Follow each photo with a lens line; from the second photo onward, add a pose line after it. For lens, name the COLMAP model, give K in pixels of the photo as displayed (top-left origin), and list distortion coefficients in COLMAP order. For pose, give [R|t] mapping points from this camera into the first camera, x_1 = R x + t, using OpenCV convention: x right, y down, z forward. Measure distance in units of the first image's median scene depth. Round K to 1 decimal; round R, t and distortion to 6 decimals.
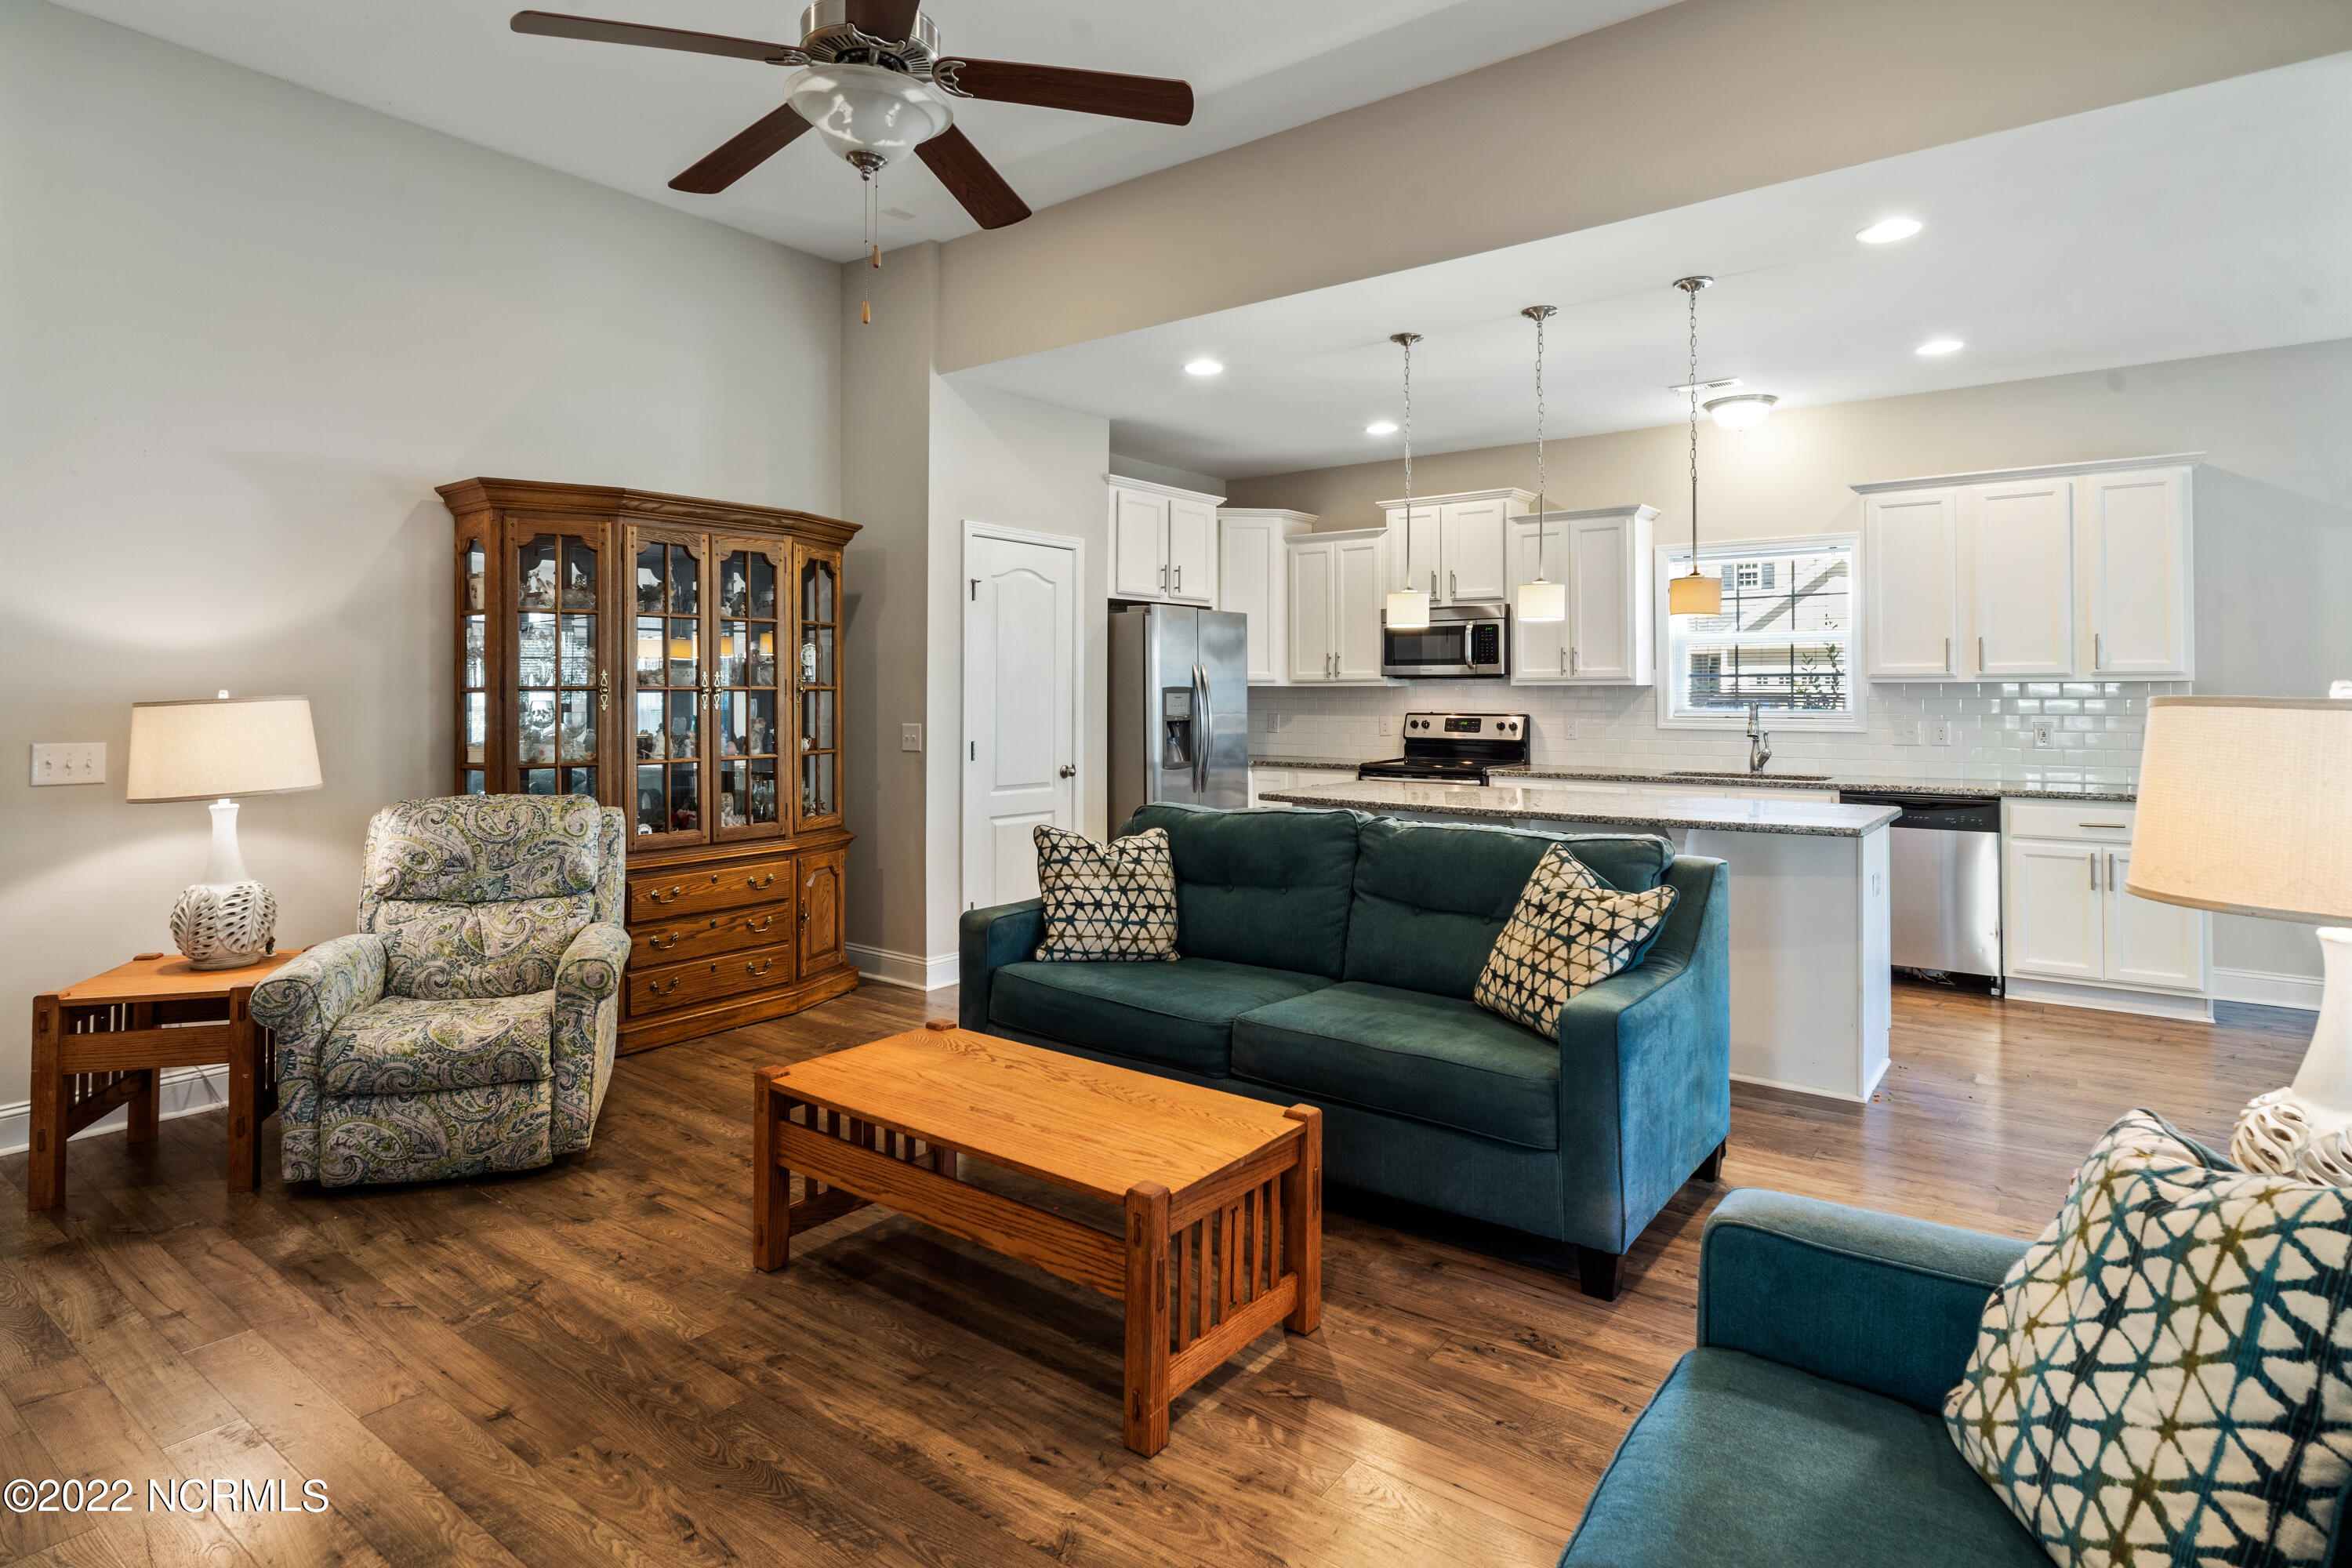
lens RADIAL K [[1244.0, 0, 1159.8], [0, 1244.0, 675.2], [0, 0, 1]] dist [-0.001775, -0.000524]
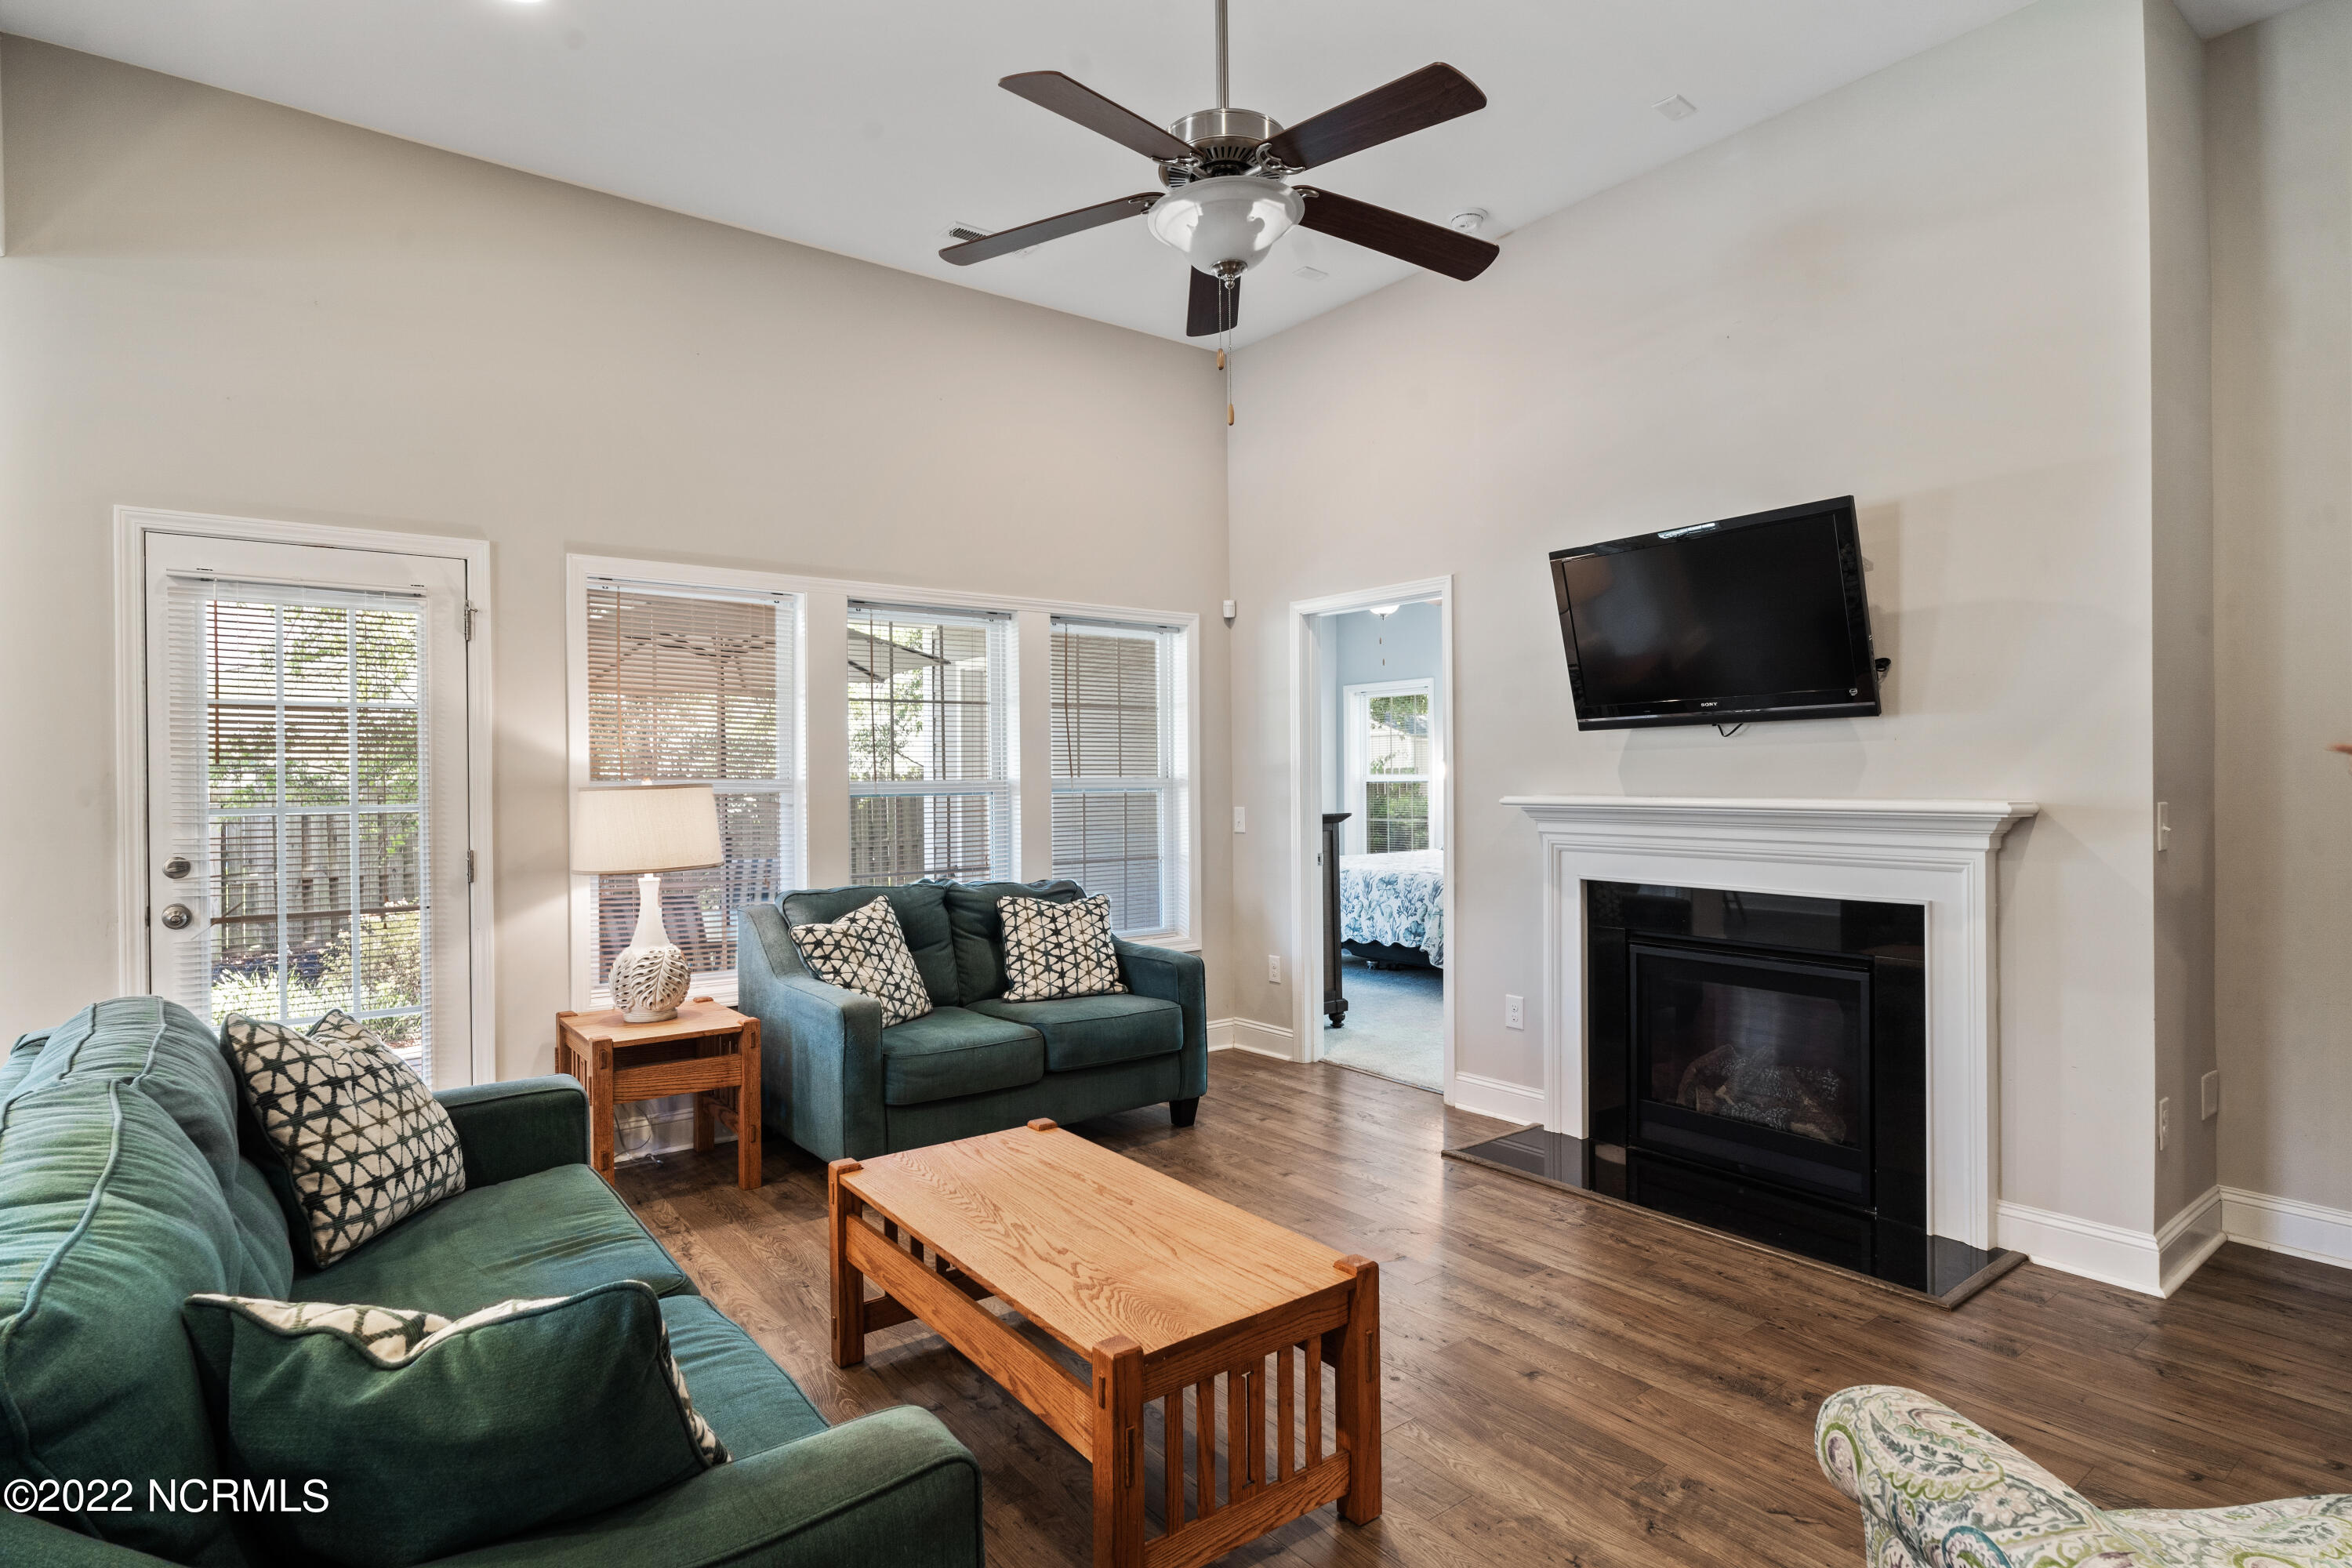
lens RADIAL K [[1211.1, 0, 1166.2], [0, 1211.1, 774.1], [0, 0, 1]] dist [-0.002136, 0.000168]
pose [[-0.963455, 0.008999, 0.267719, -0.177338], [0.005839, 0.999904, -0.012600, 0.008633], [-0.267807, -0.010576, -0.963415, 0.778900]]
